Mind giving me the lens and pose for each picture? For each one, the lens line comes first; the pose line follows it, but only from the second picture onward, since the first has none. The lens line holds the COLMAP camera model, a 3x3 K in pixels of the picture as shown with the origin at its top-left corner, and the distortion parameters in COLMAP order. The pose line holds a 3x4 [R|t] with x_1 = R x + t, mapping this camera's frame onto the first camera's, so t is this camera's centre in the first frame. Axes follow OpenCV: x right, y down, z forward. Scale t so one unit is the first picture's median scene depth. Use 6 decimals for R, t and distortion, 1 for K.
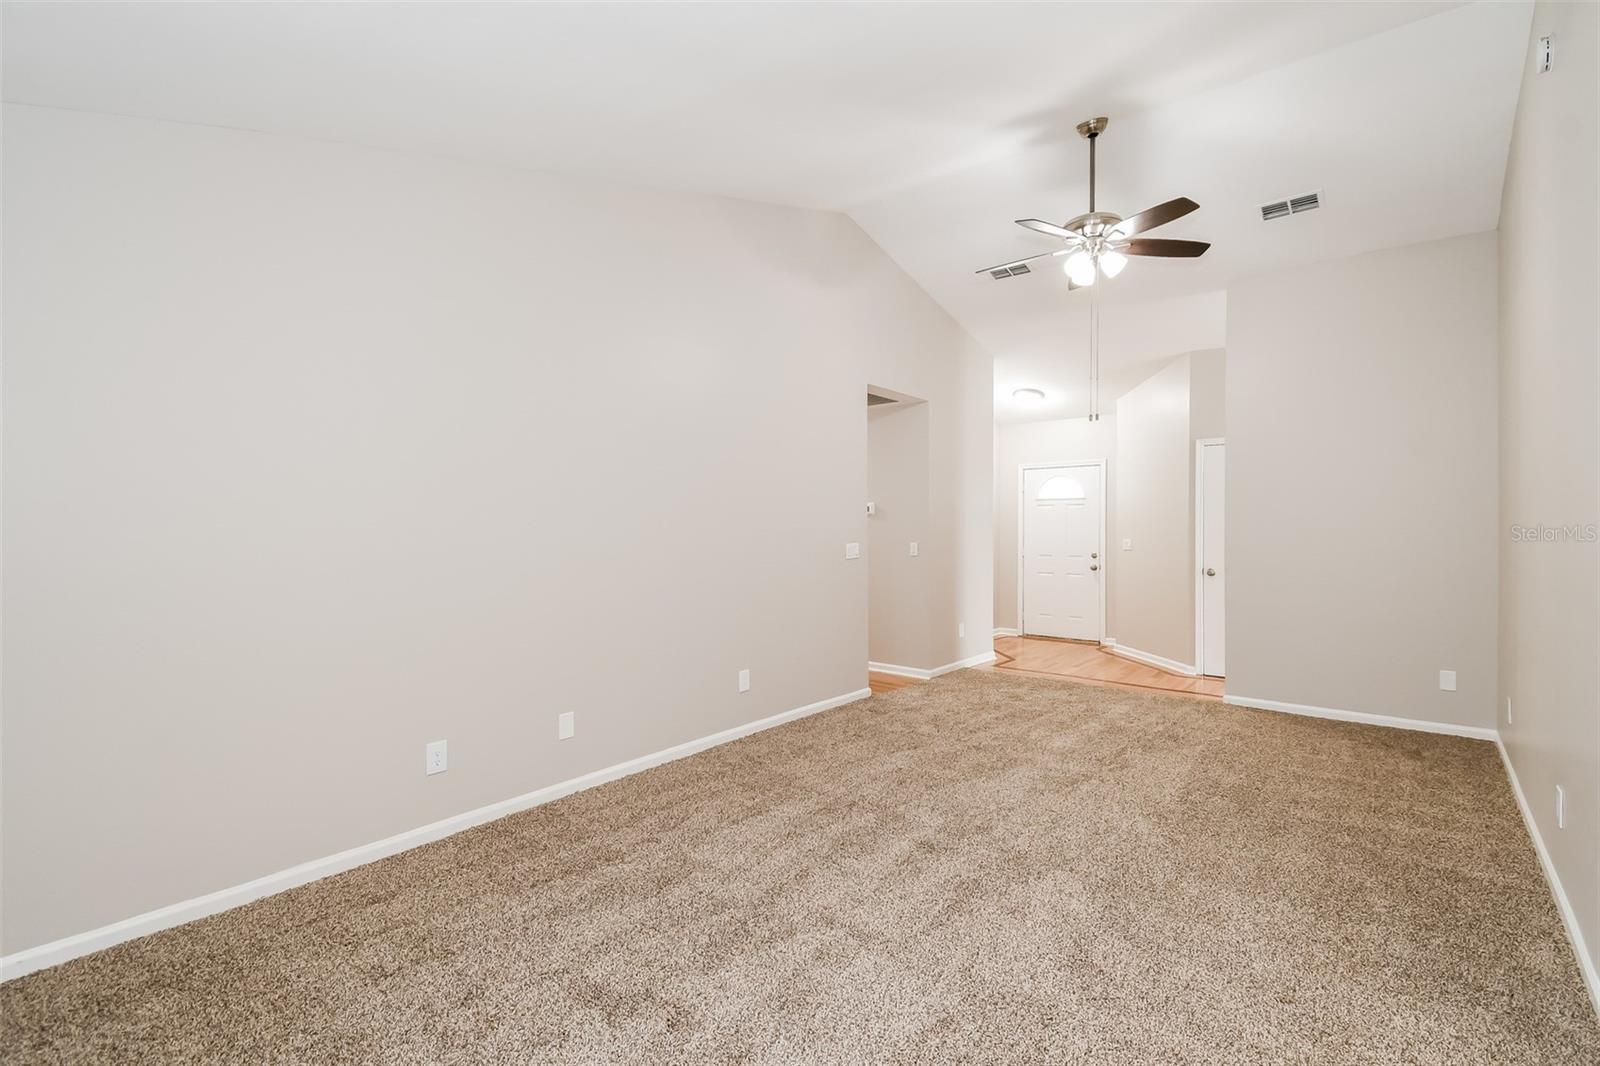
lens RADIAL K [[715.6, 0, 797.0], [0, 715.6, 526.1], [0, 0, 1]] dist [0.021015, -0.000149]
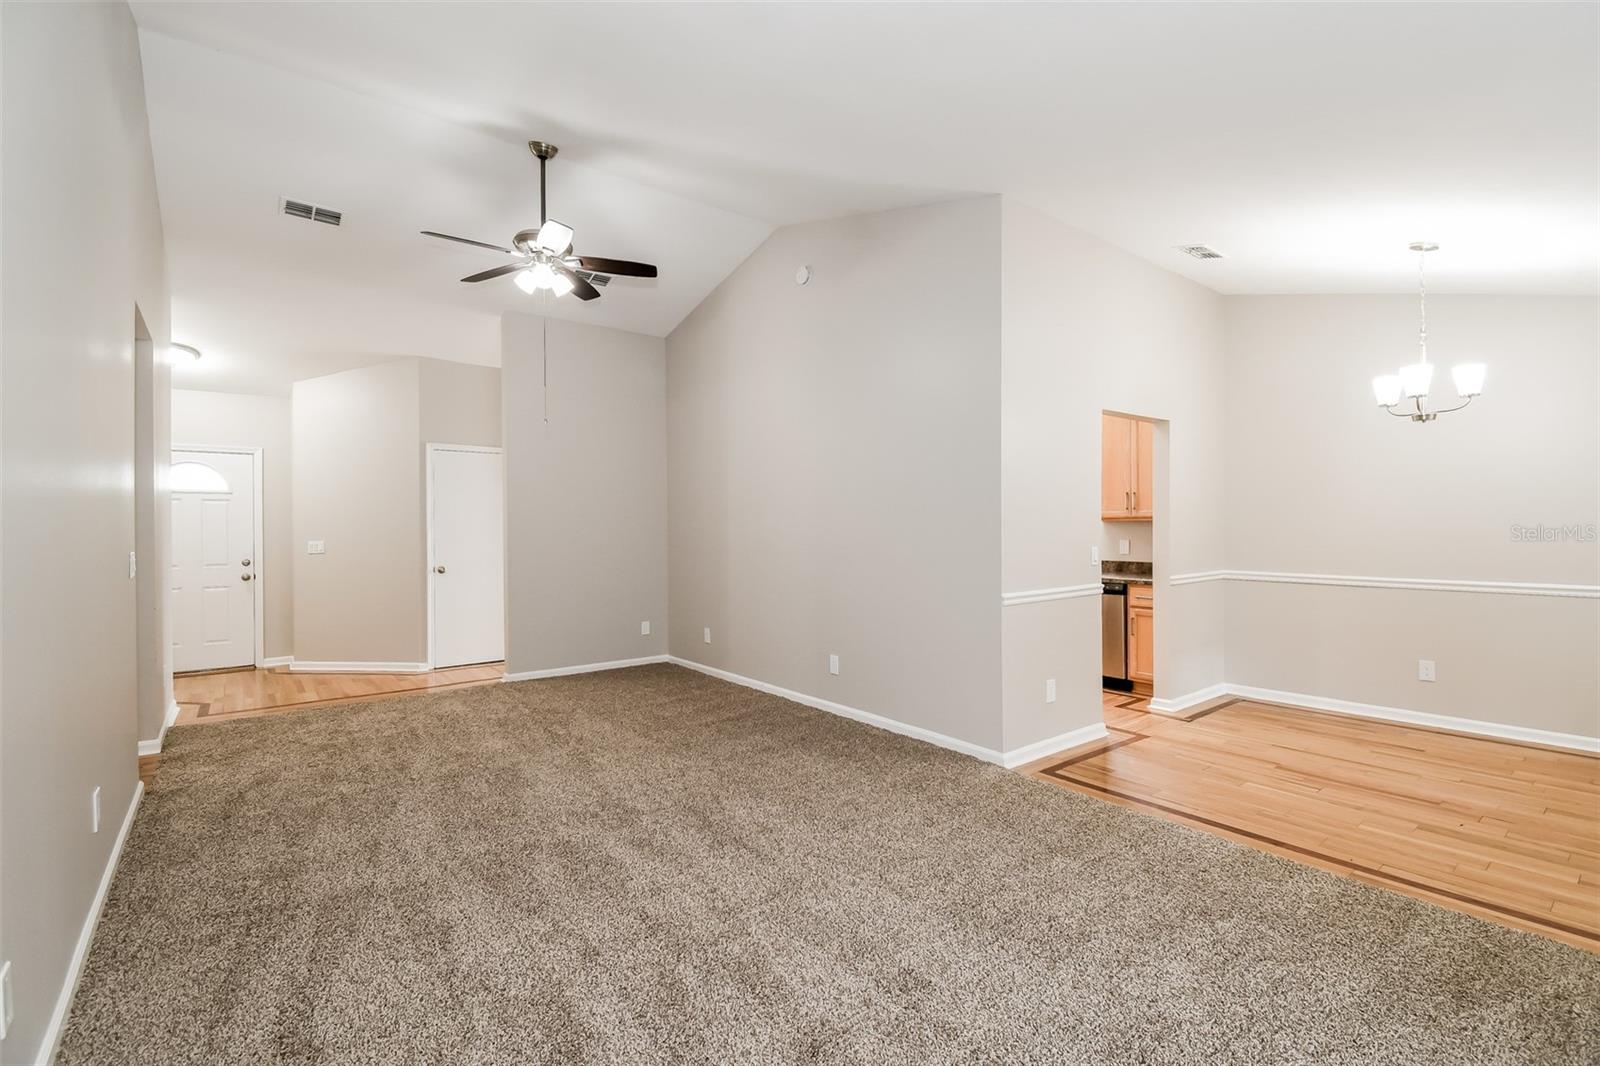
lens RADIAL K [[715.6, 0, 797.0], [0, 715.6, 526.1], [0, 0, 1]] dist [0.021015, -0.000149]
pose [[0.204888, 0.003190, 0.978780, -0.415416], [0.001299, 0.999993, -0.003531, 0.003949], [-0.978785, 0.001995, 0.204882, 0.313214]]
